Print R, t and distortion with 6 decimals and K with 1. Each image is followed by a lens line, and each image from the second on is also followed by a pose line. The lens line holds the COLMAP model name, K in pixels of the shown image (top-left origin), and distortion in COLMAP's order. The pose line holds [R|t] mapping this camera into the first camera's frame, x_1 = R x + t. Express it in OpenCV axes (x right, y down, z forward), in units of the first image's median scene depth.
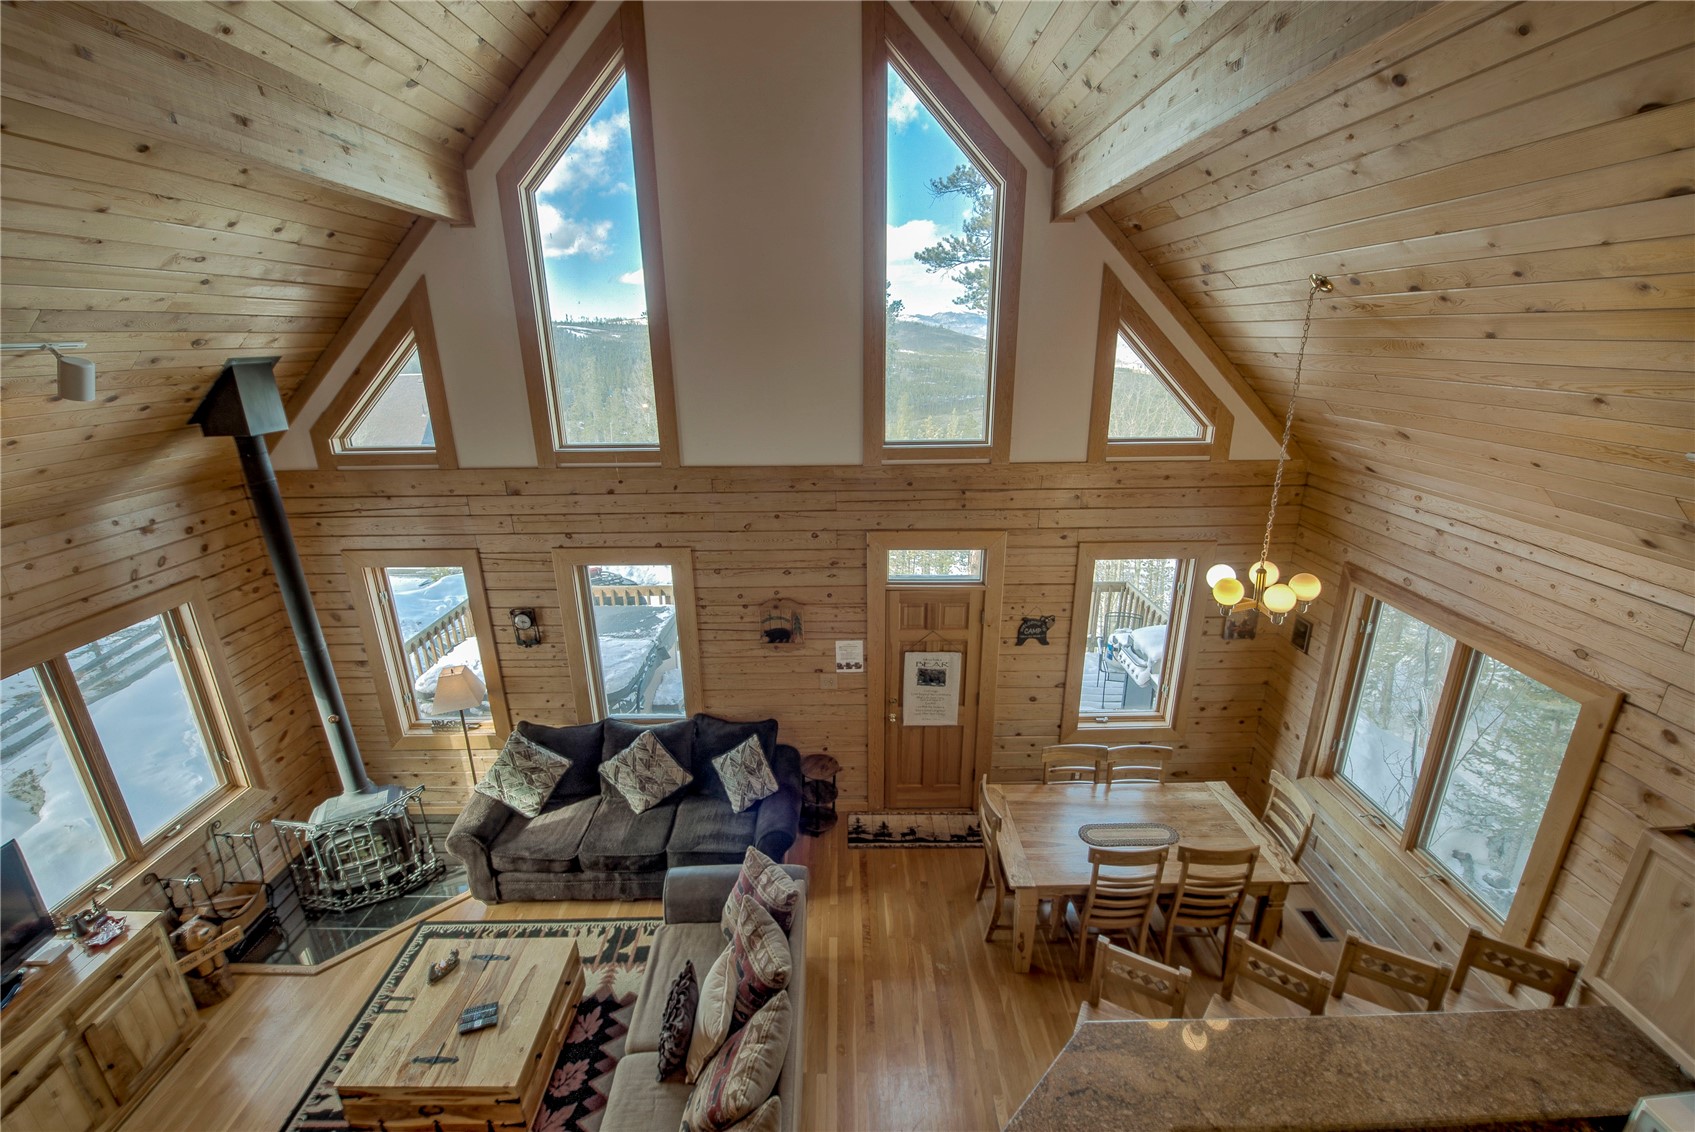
lens RADIAL K [[696.6, 0, 849.7], [0, 696.6, 565.7], [0, 0, 1]] dist [-0.020400, -0.001179]
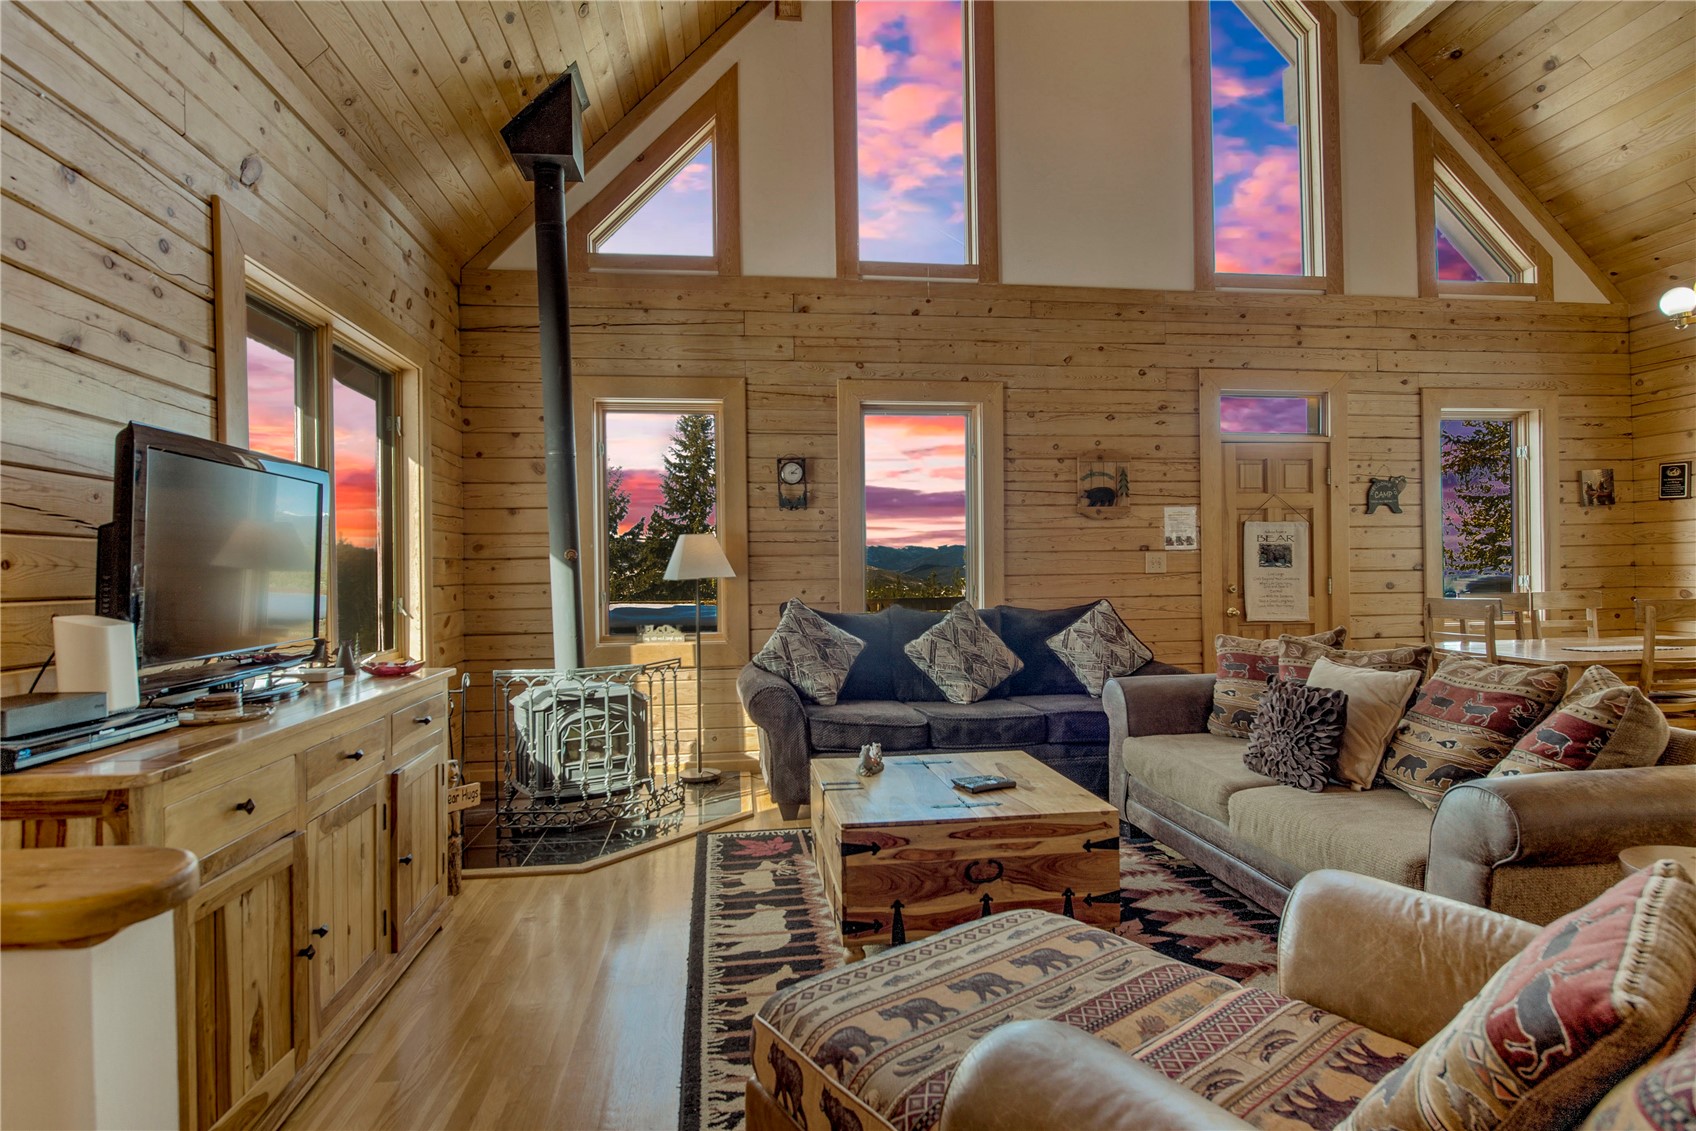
lens RADIAL K [[859.3, 0, 847.7], [0, 859.3, 566.6], [0, 0, 1]] dist [-0.006994, -0.001597]
pose [[0.992775, -0.005011, 0.119883, -0.535675], [0.043164, 0.947154, -0.317862, 0.501506], [-0.111955, 0.320740, 0.940528, 0.115326]]
